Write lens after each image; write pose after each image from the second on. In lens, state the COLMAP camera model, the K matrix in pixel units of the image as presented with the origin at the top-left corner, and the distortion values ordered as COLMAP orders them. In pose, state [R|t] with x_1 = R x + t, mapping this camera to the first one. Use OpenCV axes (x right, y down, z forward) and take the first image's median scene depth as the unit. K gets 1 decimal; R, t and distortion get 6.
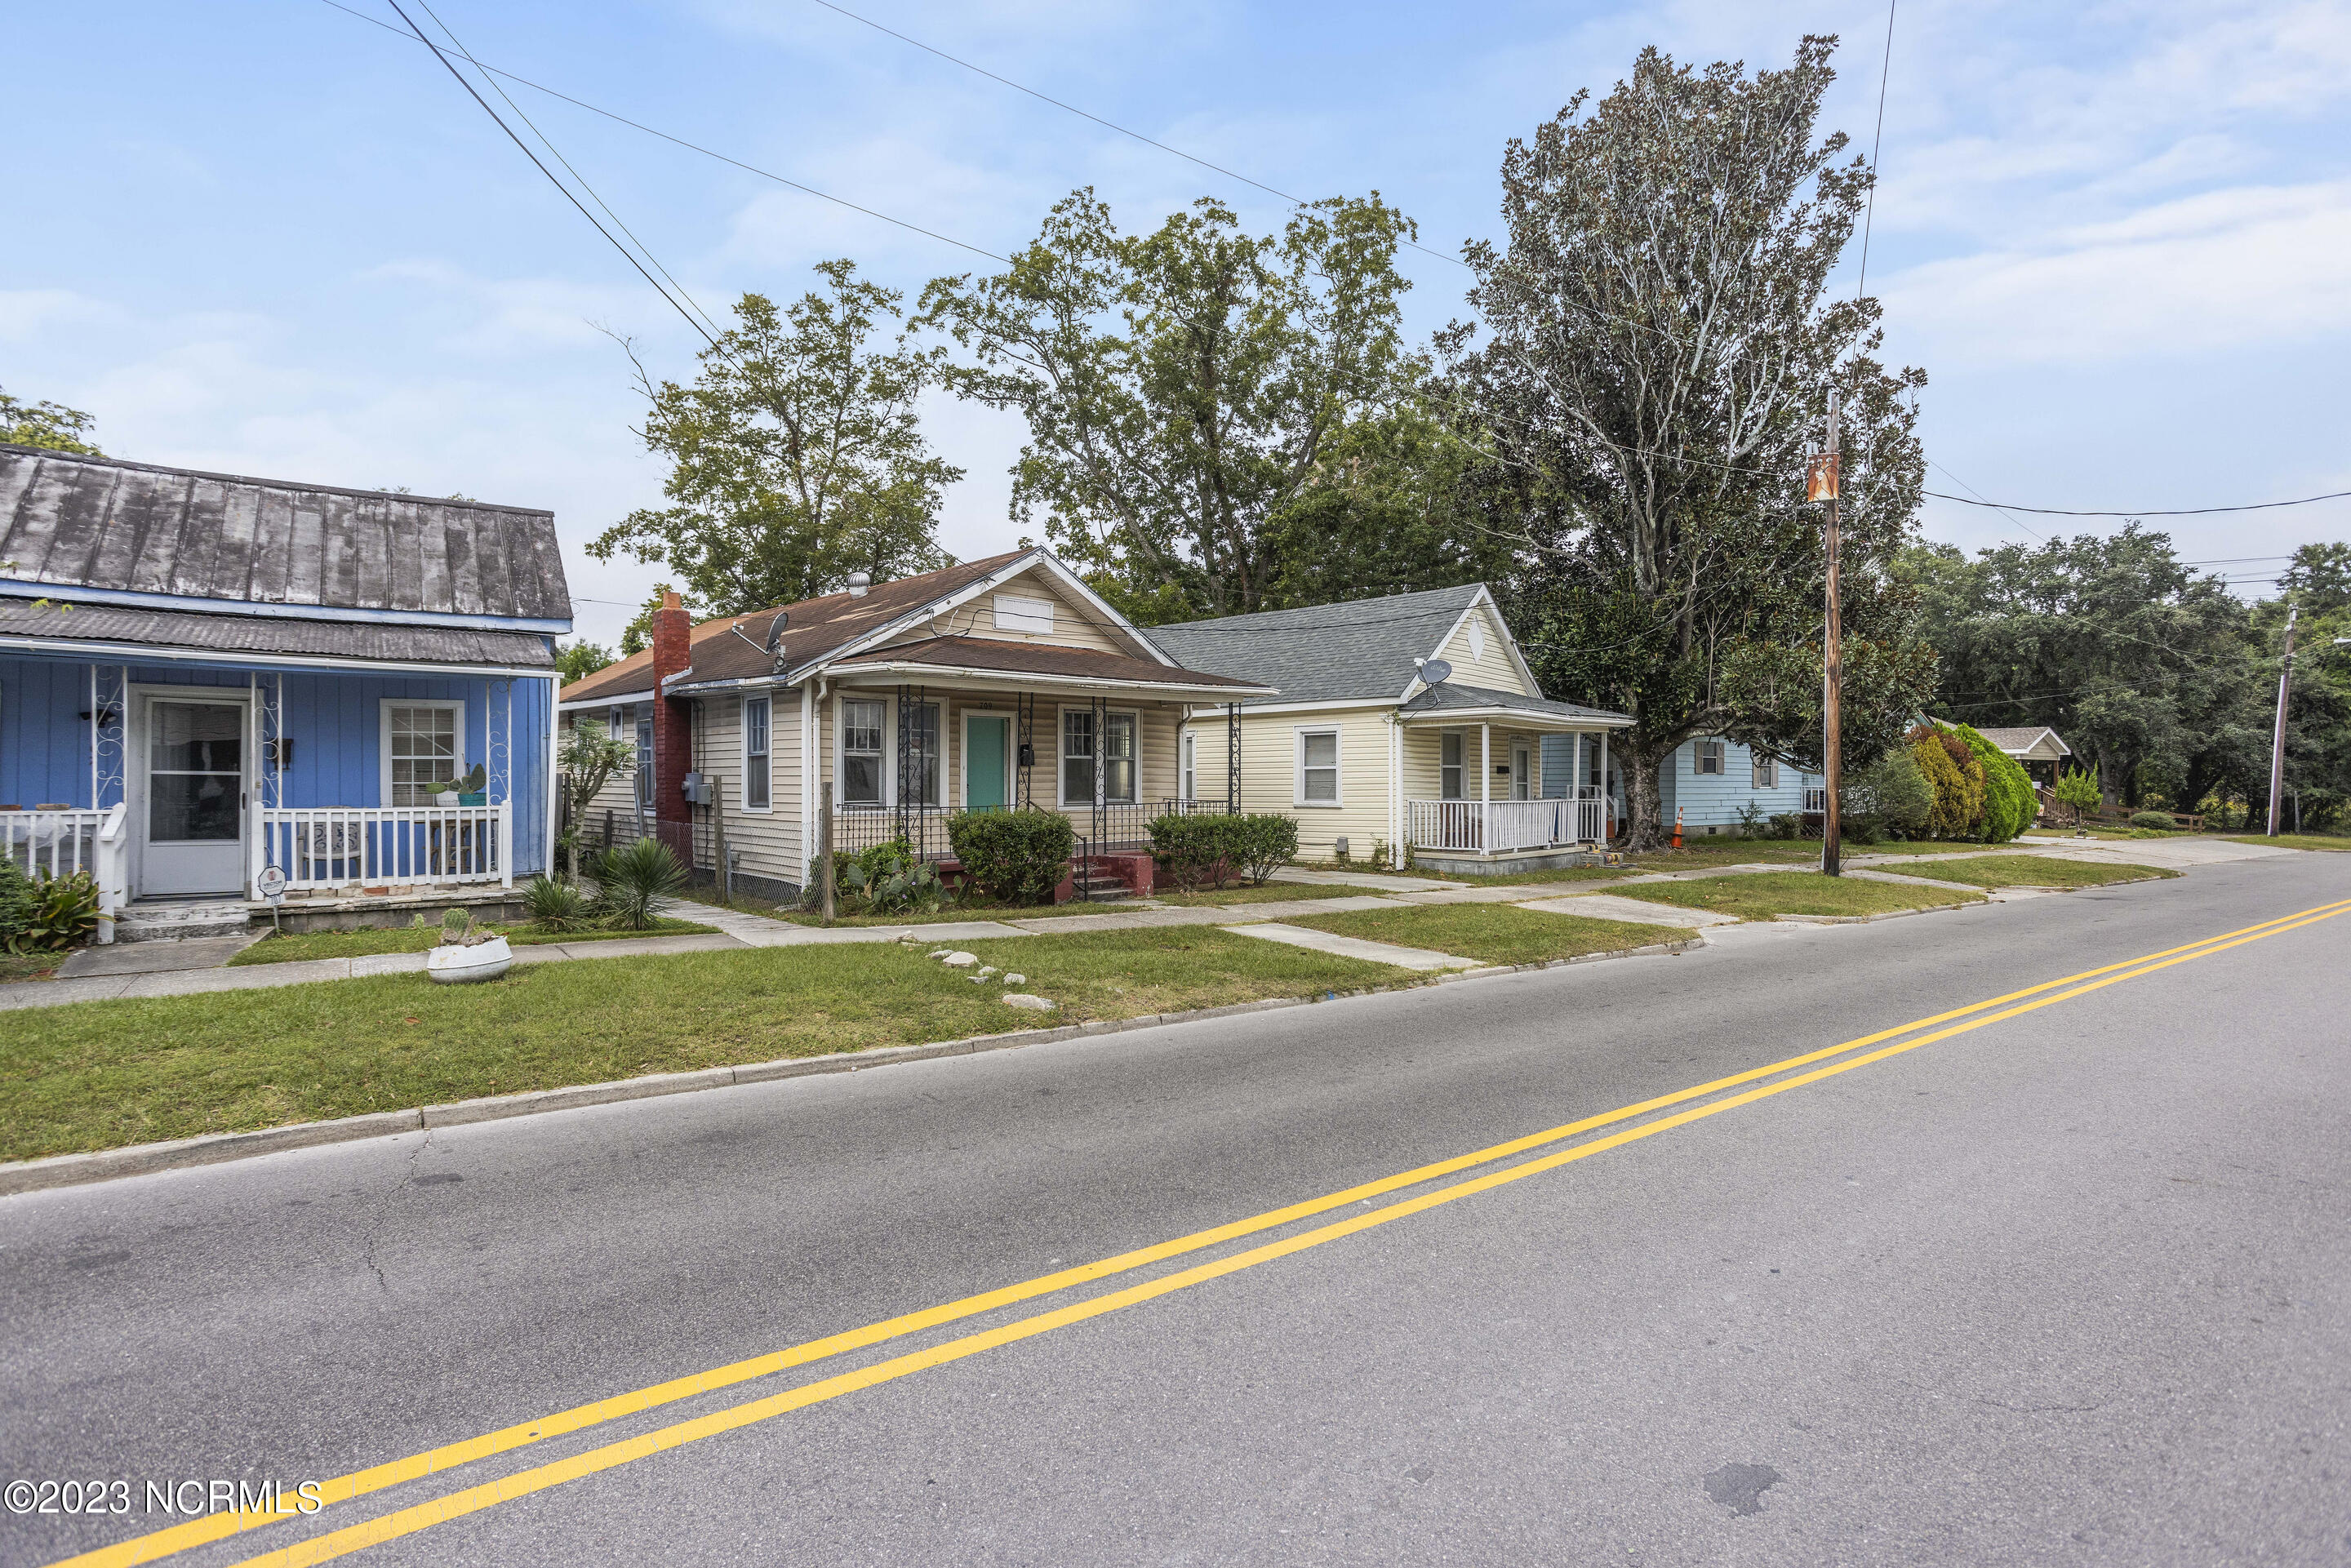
lens RADIAL K [[1120.7, 0, 1186.2], [0, 1120.7, 772.1], [0, 0, 1]] dist [-0.058272, 0.036674]
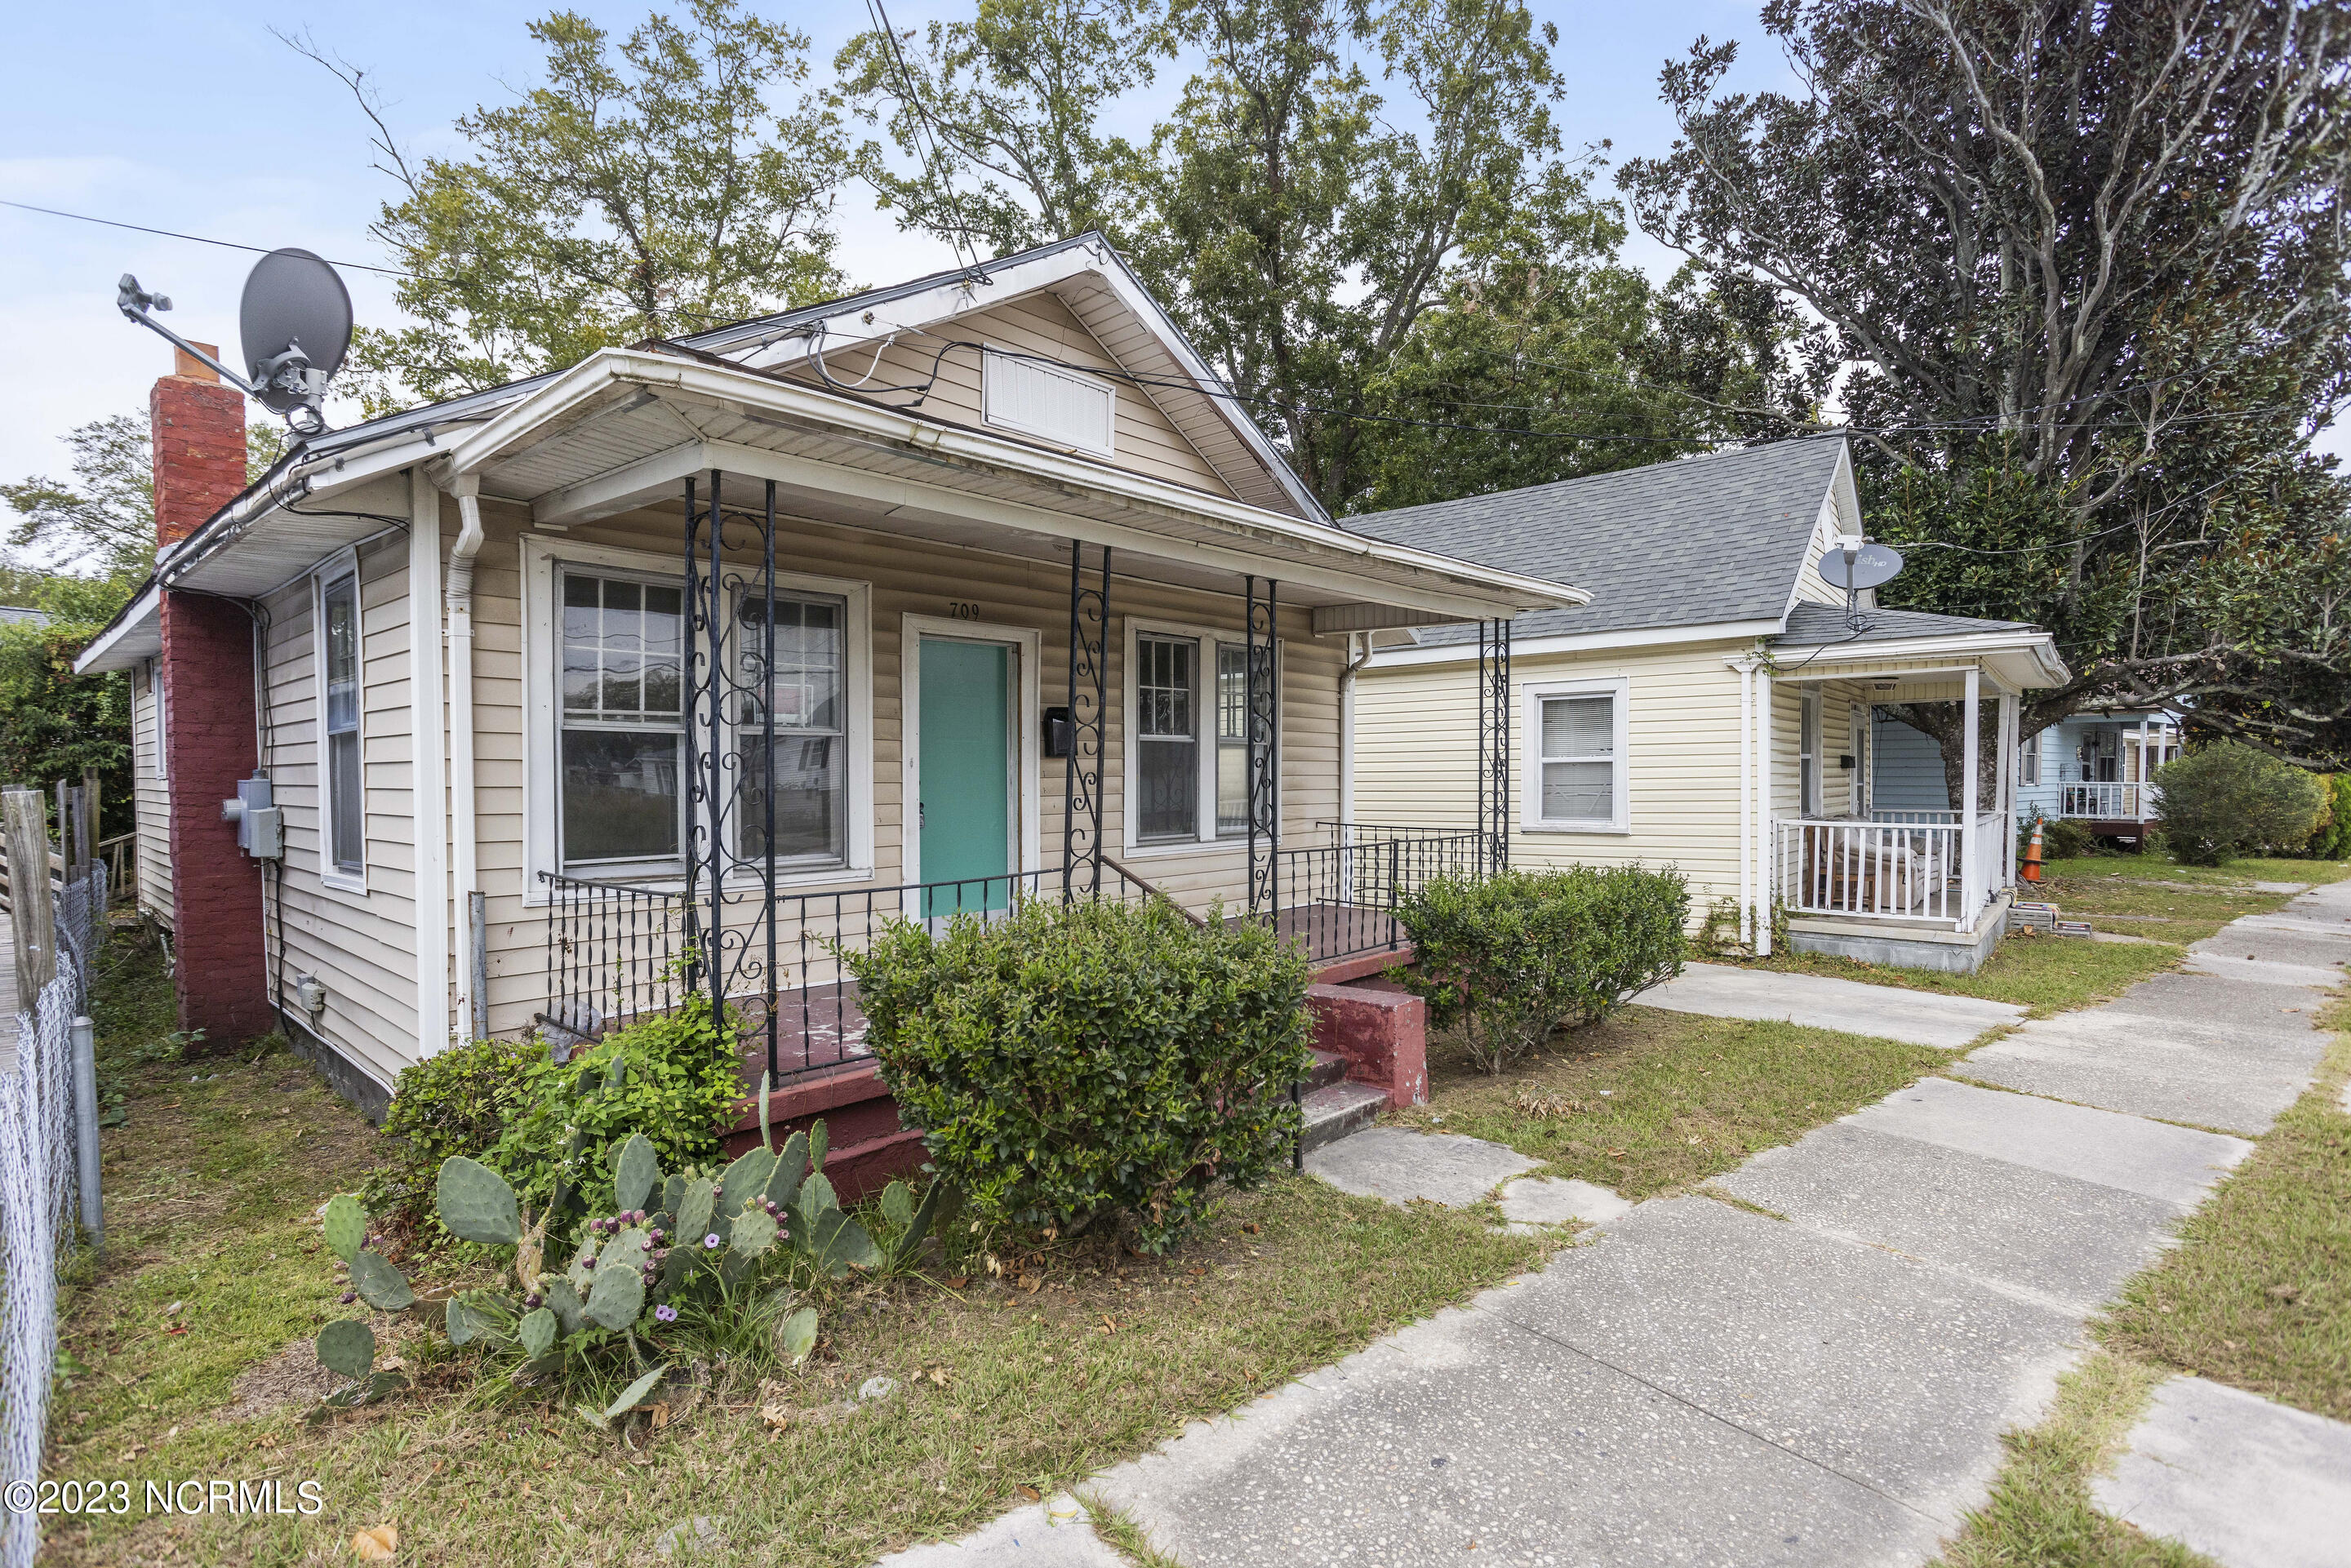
lens RADIAL K [[1120.7, 0, 1186.2], [0, 1120.7, 772.1], [0, 0, 1]] dist [-0.058272, 0.036674]
pose [[0.998847, -0.006408, 0.047572, -0.098846], [0.006155, 0.999966, 0.005481, -0.001878], [-0.047606, -0.005182, 0.998853, 0.491834]]
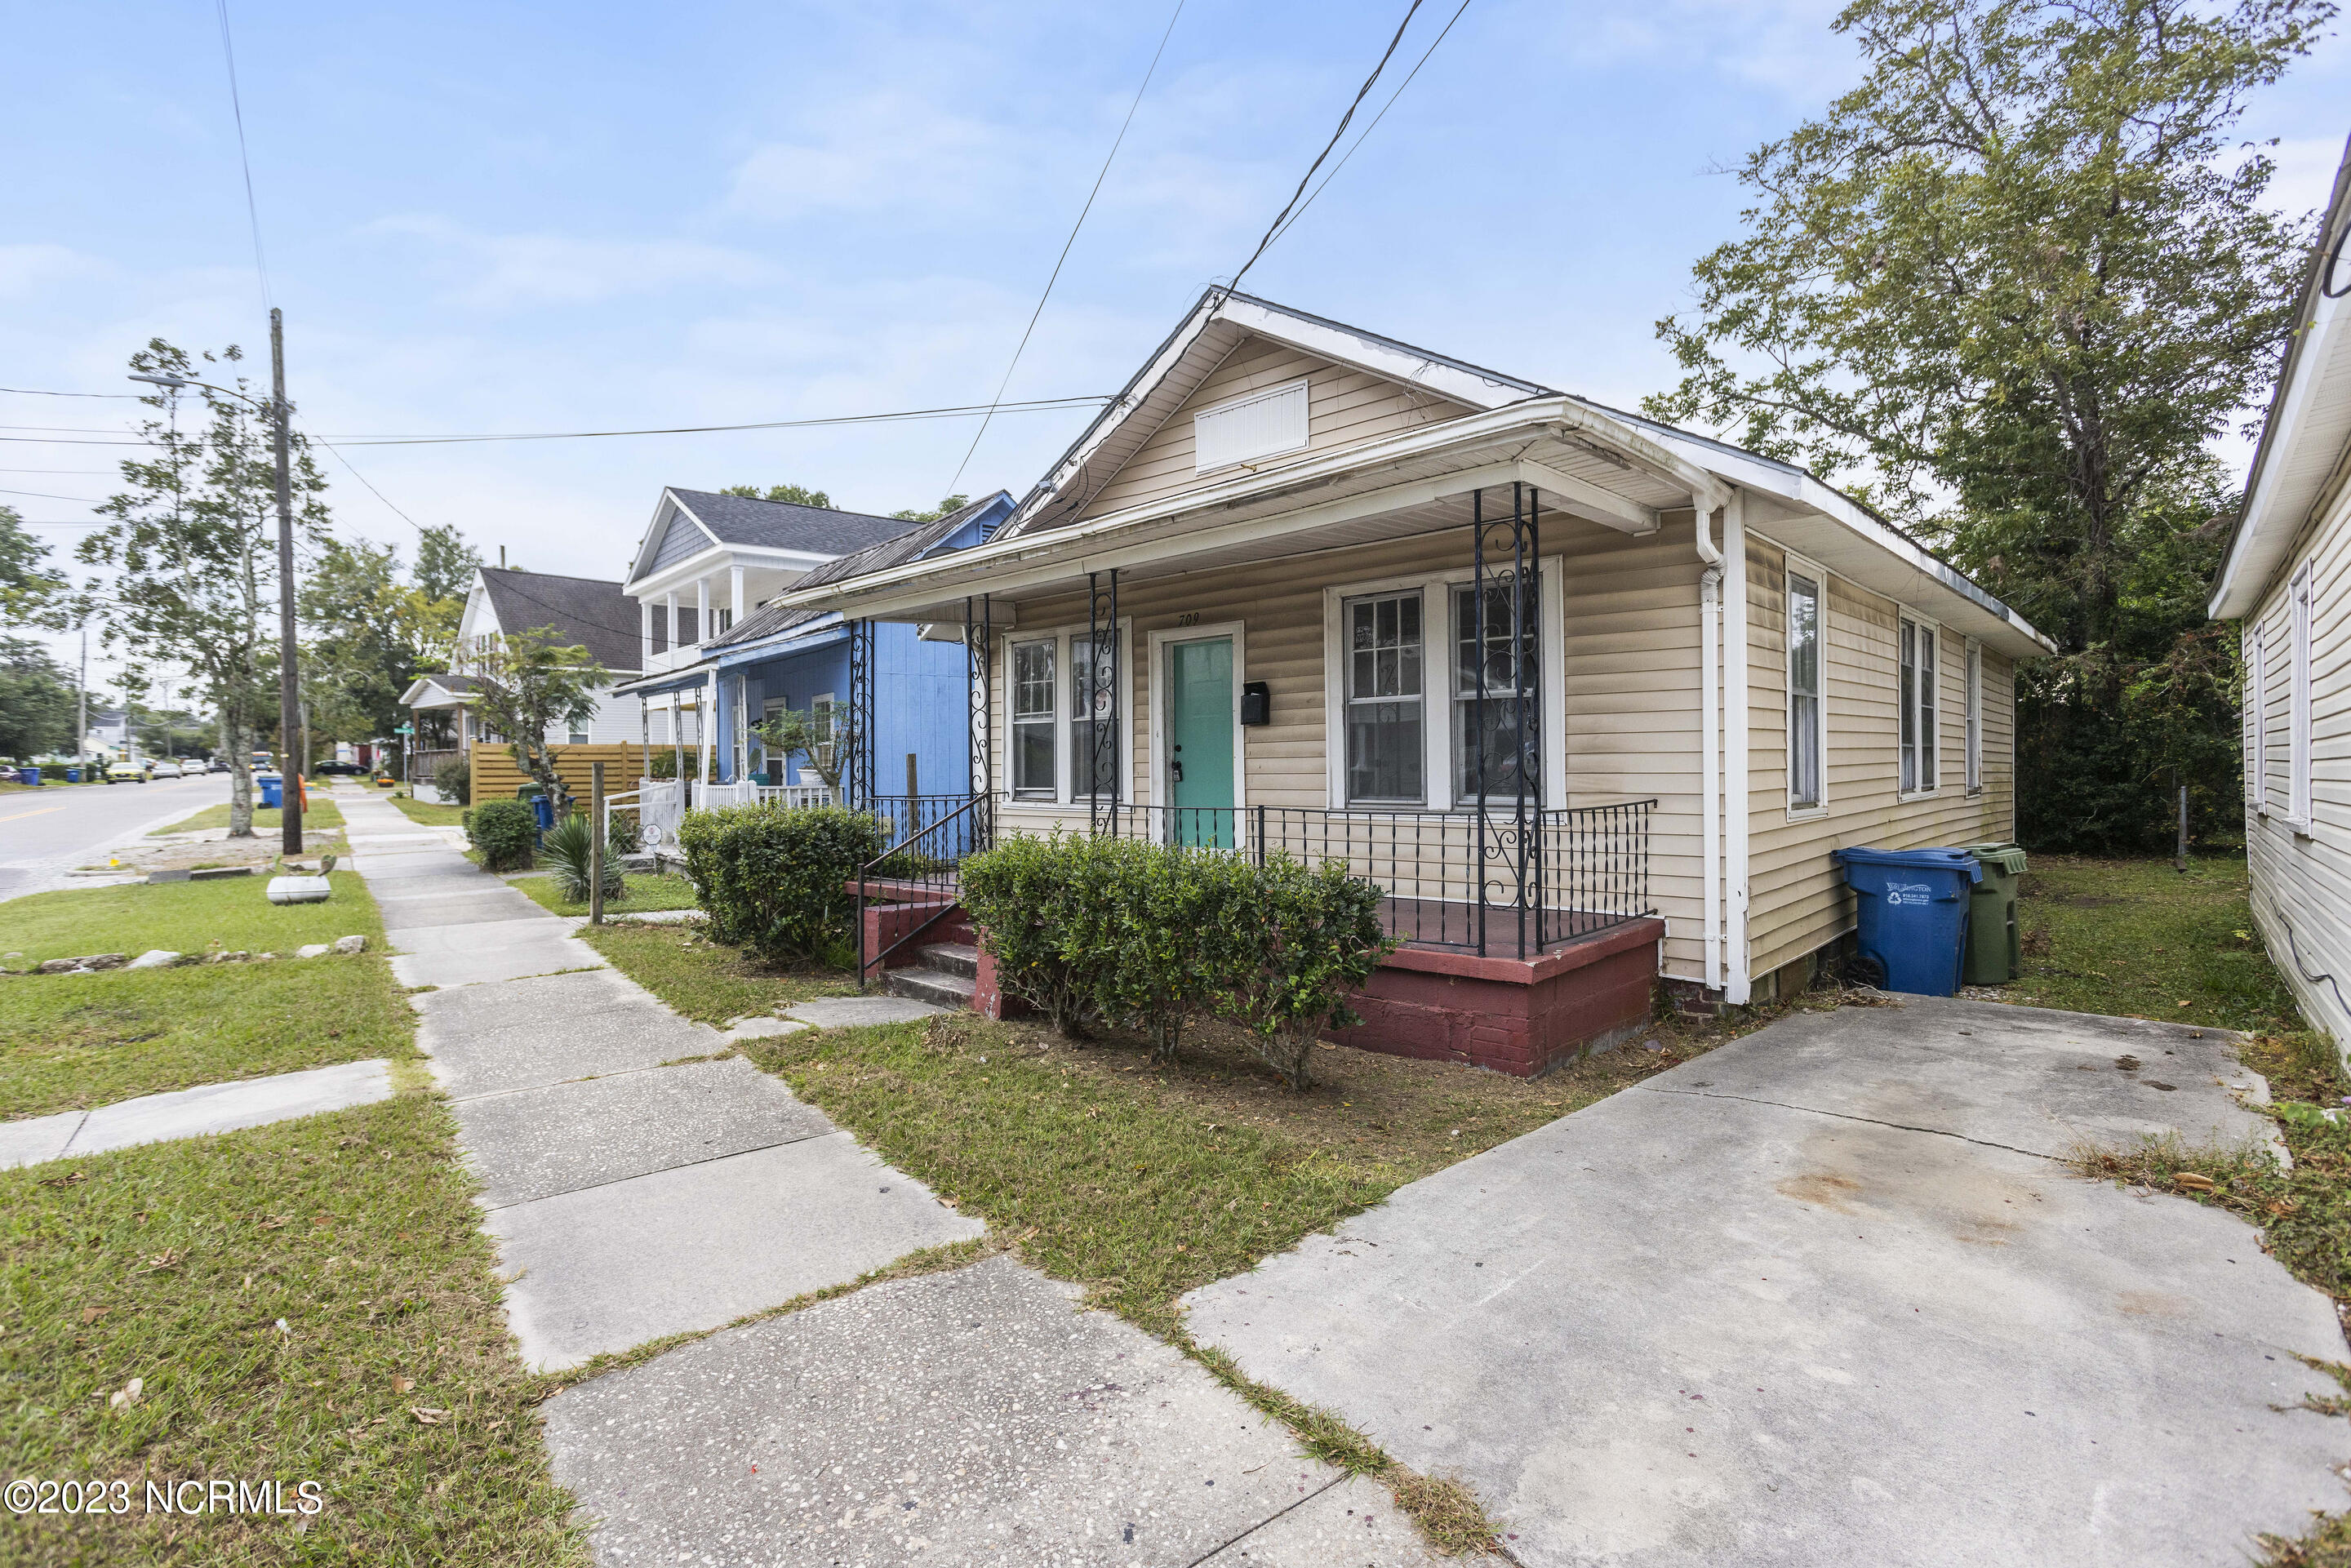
lens RADIAL K [[1120.7, 0, 1186.2], [0, 1120.7, 772.1], [0, 0, 1]] dist [-0.058272, 0.036674]
pose [[0.025070, 0.005882, -0.999668, 0.310756], [0.017706, 0.999823, 0.006327, 0.010032], [0.999529, -0.017859, 0.024961, 0.822137]]
